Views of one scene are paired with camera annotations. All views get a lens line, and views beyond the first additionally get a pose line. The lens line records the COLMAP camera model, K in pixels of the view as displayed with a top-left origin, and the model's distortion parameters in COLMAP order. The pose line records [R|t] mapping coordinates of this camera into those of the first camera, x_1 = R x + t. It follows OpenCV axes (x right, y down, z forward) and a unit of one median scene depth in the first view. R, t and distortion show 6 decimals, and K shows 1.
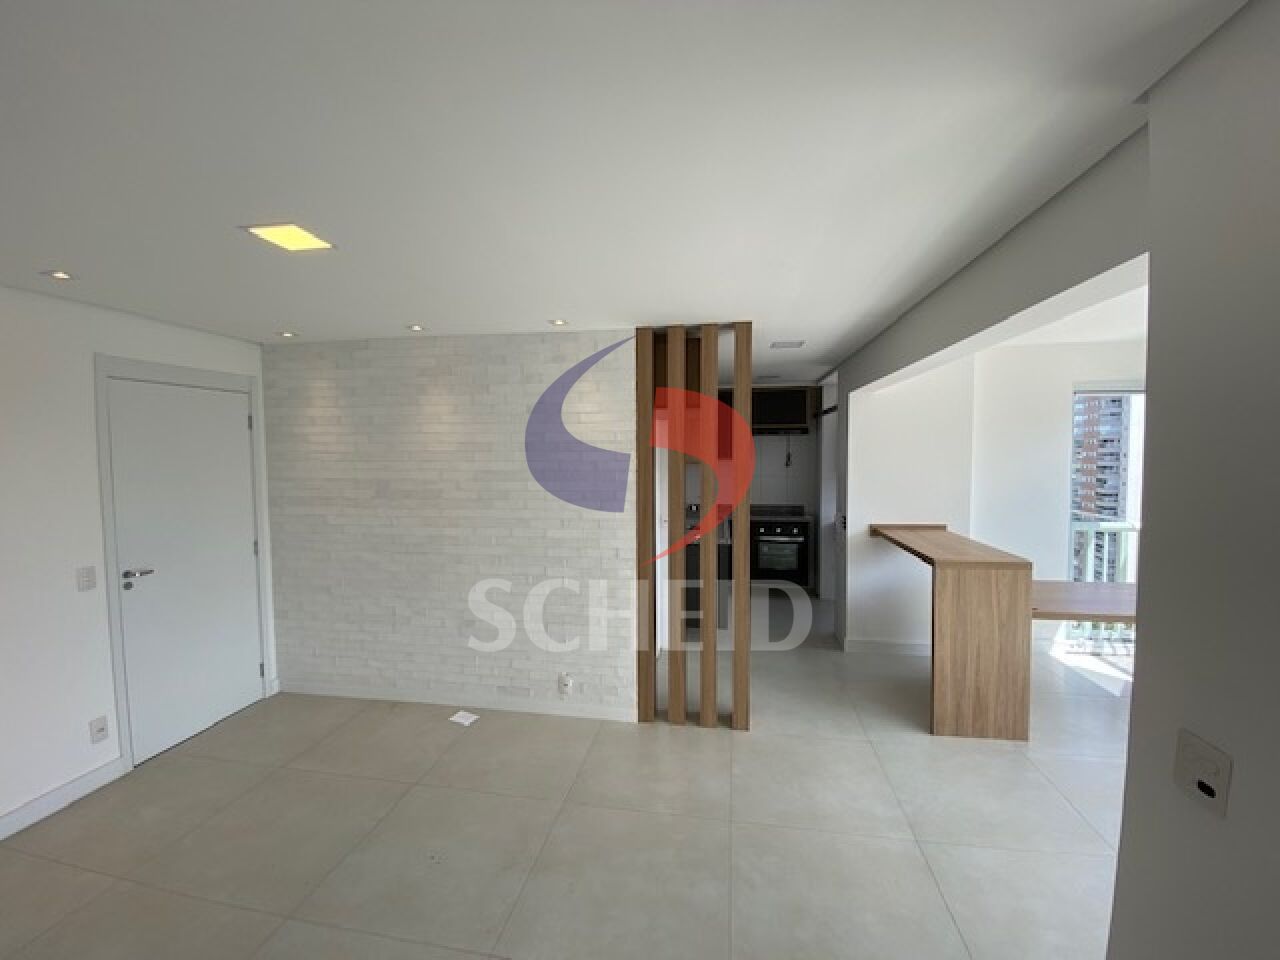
lens RADIAL K [[515.3, 0, 636.5], [0, 515.3, 479.2], [0, 0, 1]] dist [0.033821, -0.028581]
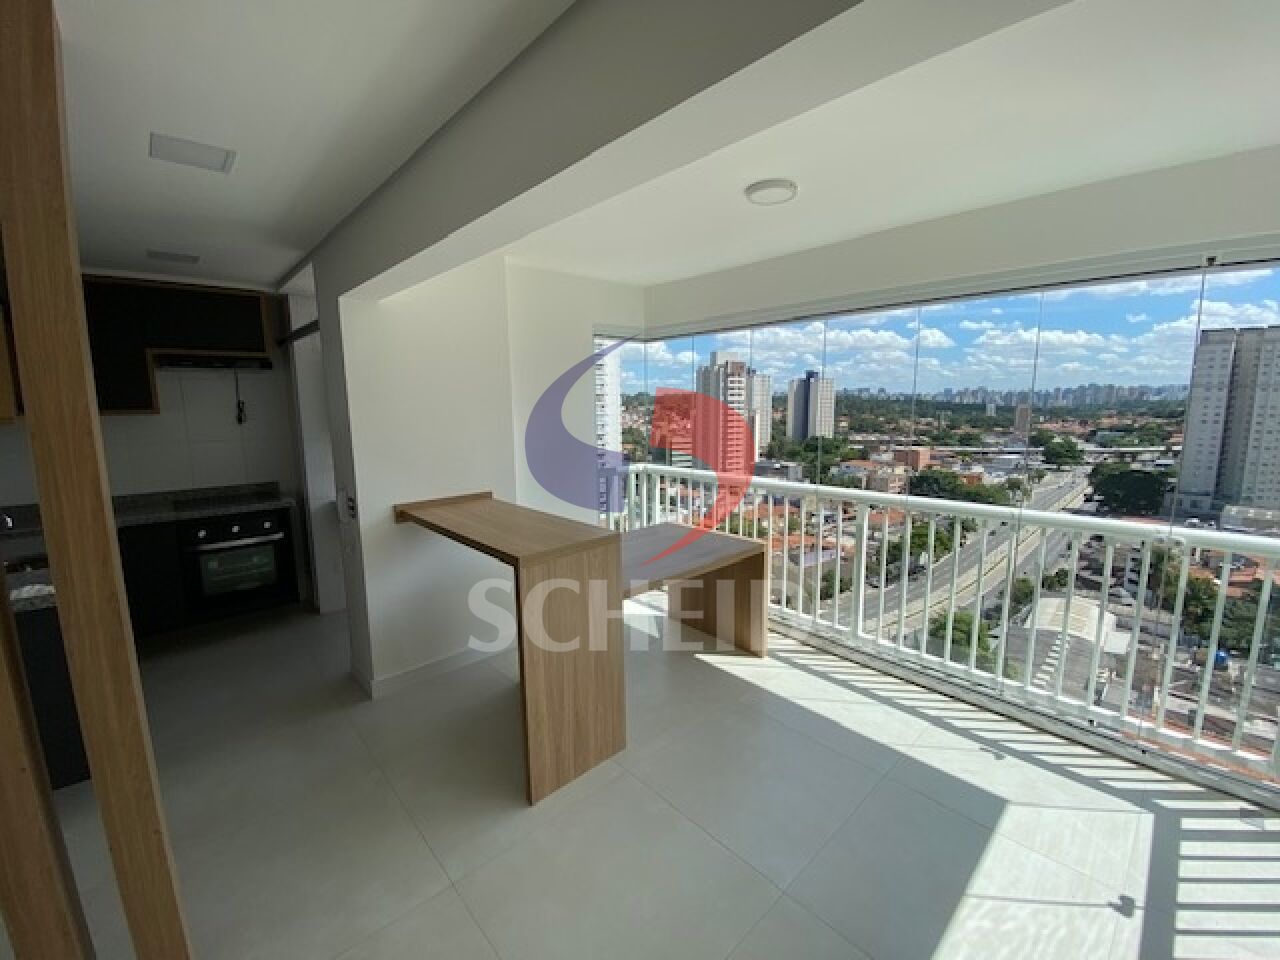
lens RADIAL K [[515.3, 0, 636.5], [0, 515.3, 479.2], [0, 0, 1]] dist [0.033821, -0.028581]
pose [[0.605684, -0.118335, 0.786857, 0.141508], [0.048812, 0.992543, 0.111694, -0.006601], [-0.794207, -0.029243, 0.606943, 0.419778]]
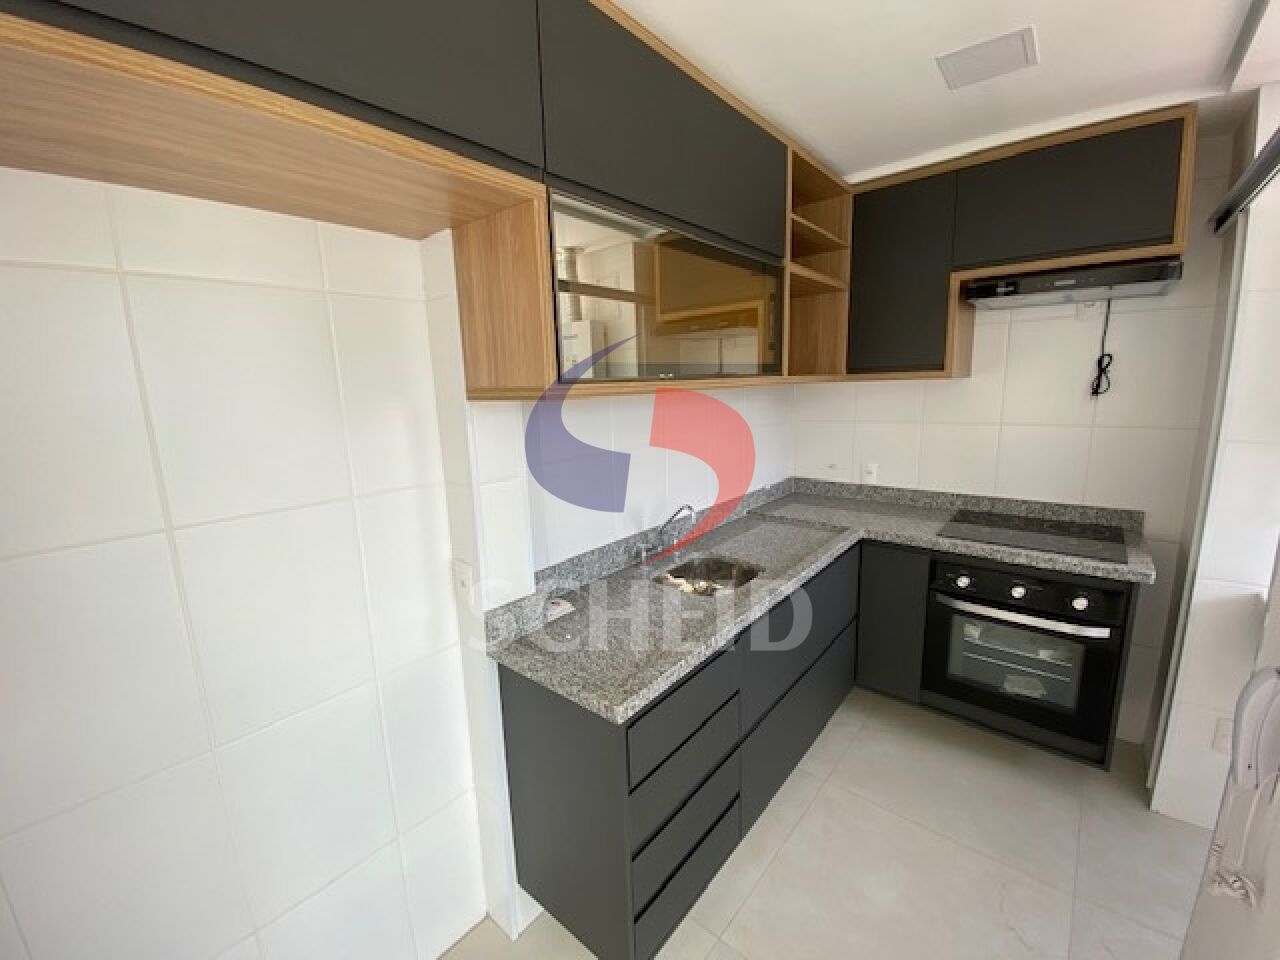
lens RADIAL K [[514.7, 0, 643.5], [0, 514.7, 479.6], [0, 0, 1]] dist [0.013359, -0.016684]
pose [[0.861104, 0.068836, -0.503747, 0.373921], [0.001530, 0.990437, 0.137956, -0.028758], [0.508426, -0.119566, 0.852764, 0.983333]]
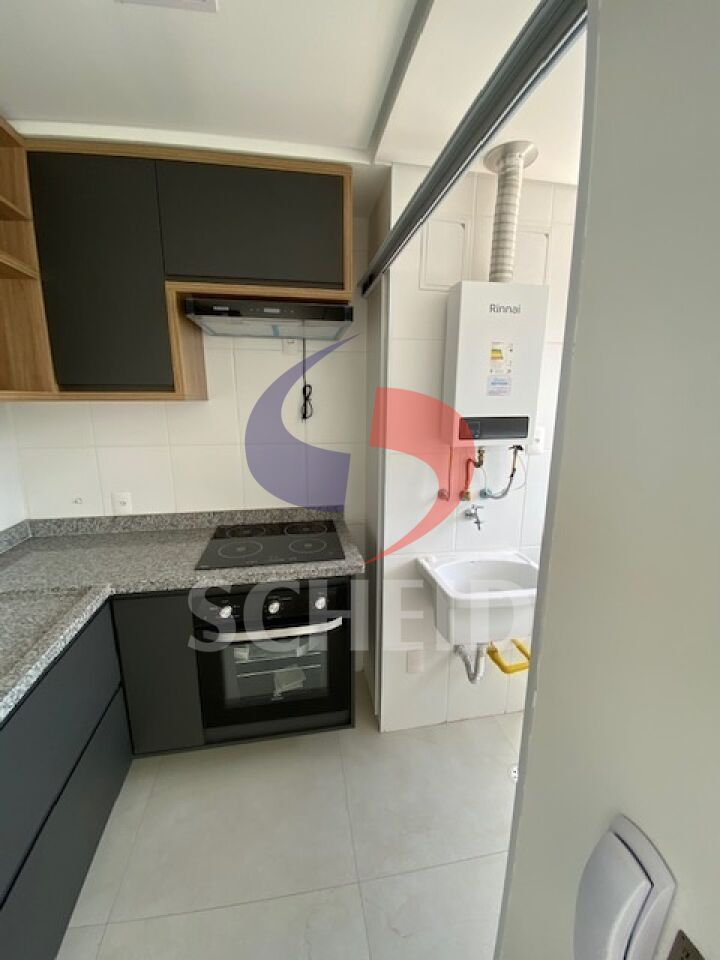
lens RADIAL K [[386.5, 0, 360.0], [0, 386.5, 480.0], [0, 0, 1]] dist [0.033821, -0.028581]
pose [[0.938789, -0.063736, 0.338545, 0.400566], [0.011838, 0.988124, 0.153202, -0.039202], [-0.344289, -0.139816, 0.928394, 1.219145]]
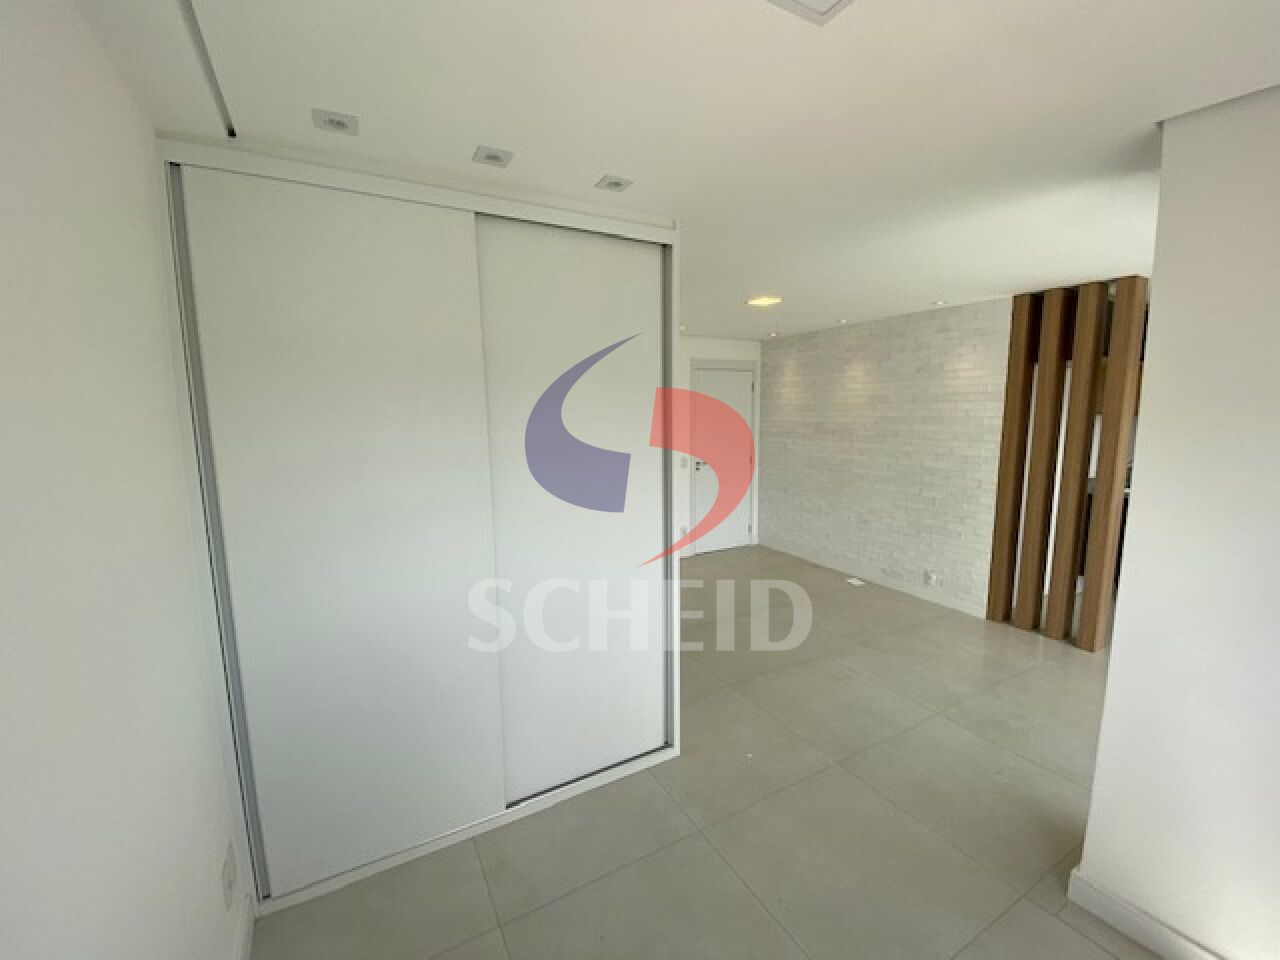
lens RADIAL K [[515.3, 0, 636.5], [0, 515.3, 479.2], [0, 0, 1]] dist [0.033821, -0.028581]
pose [[0.626641, 0.102696, -0.772512, 0.380131], [-0.032579, 0.993865, 0.105695, 0.025917], [0.778627, -0.041065, 0.626142, -0.397708]]
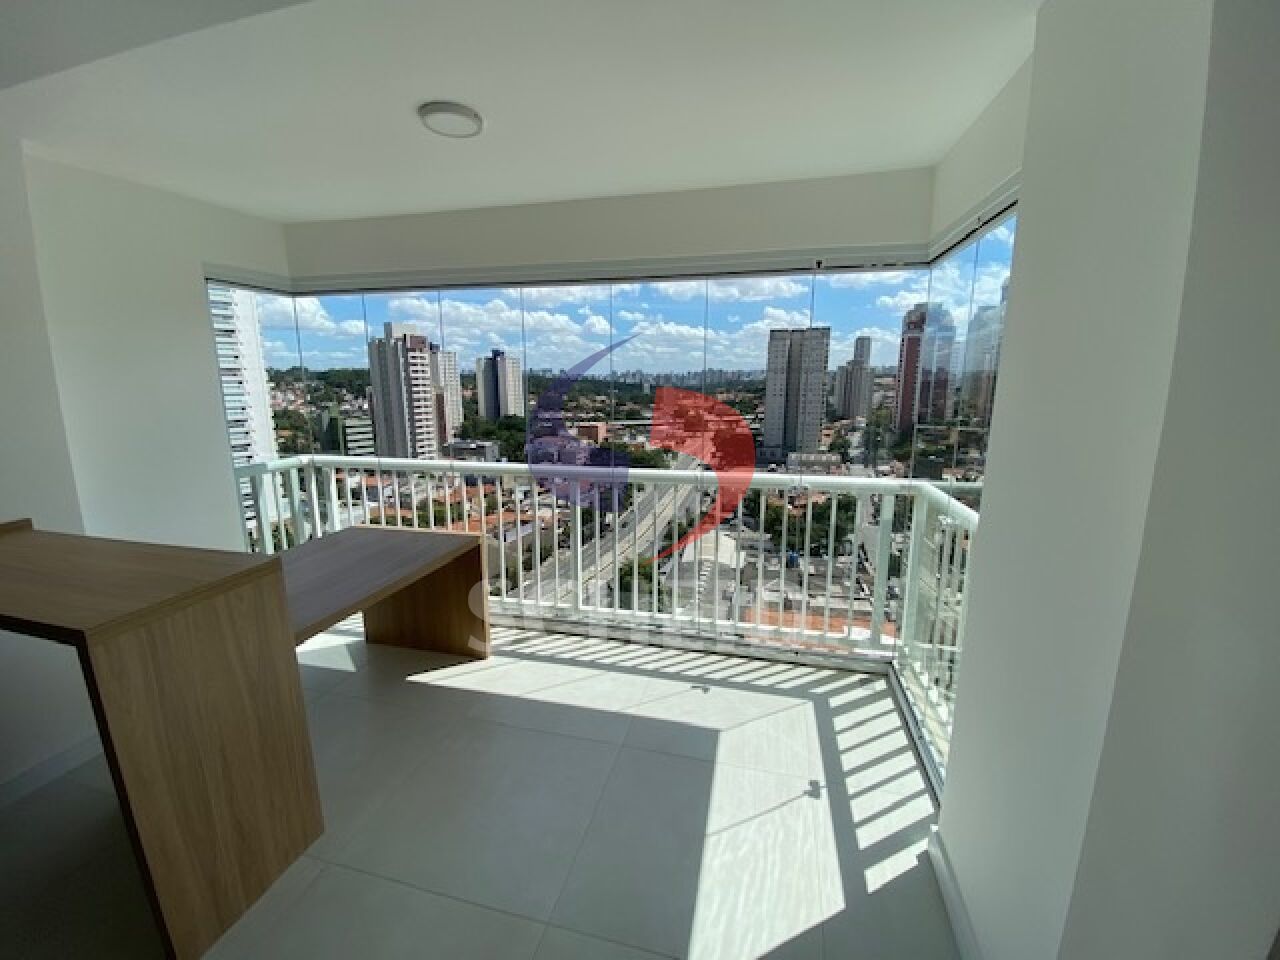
lens RADIAL K [[518.2, 0, 640.0], [0, 518.2, 480.0], [0, 0, 1]] dist [0.026675, -0.022653]
pose [[0.069291, -0.186255, 0.980055, 0.206025], [0.054354, 0.981662, 0.182717, -0.002920], [-0.996115, 0.040609, 0.078144, 0.466157]]
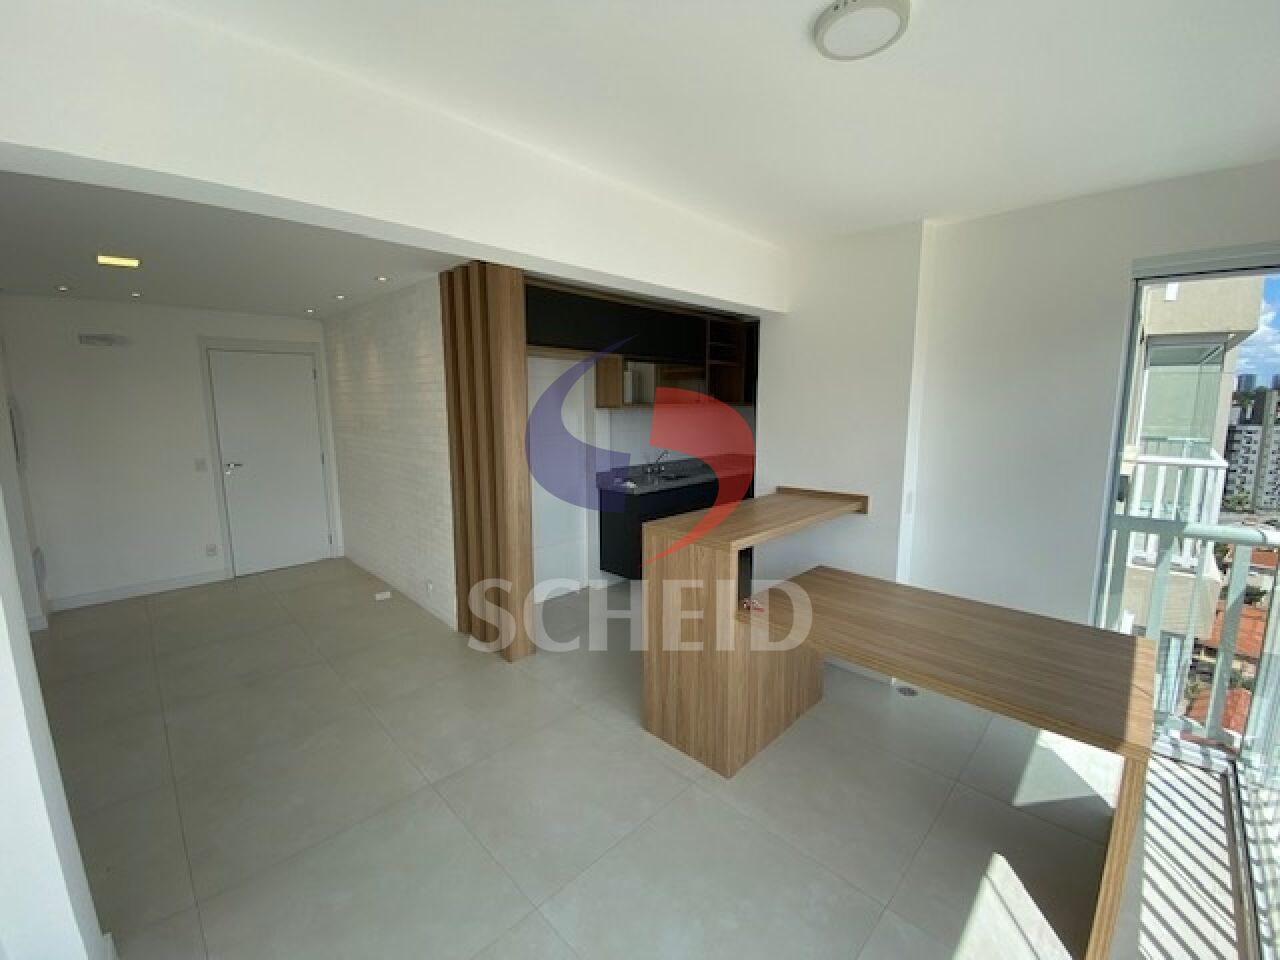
lens RADIAL K [[514.7, 0, 643.5], [0, 514.7, 479.6], [0, 0, 1]] dist [0.013359, -0.016684]
pose [[0.820731, 0.088963, -0.564346, 0.869672], [-0.031192, 0.993306, 0.111221, -0.003167], [0.570463, -0.073679, 0.818012, 0.296108]]
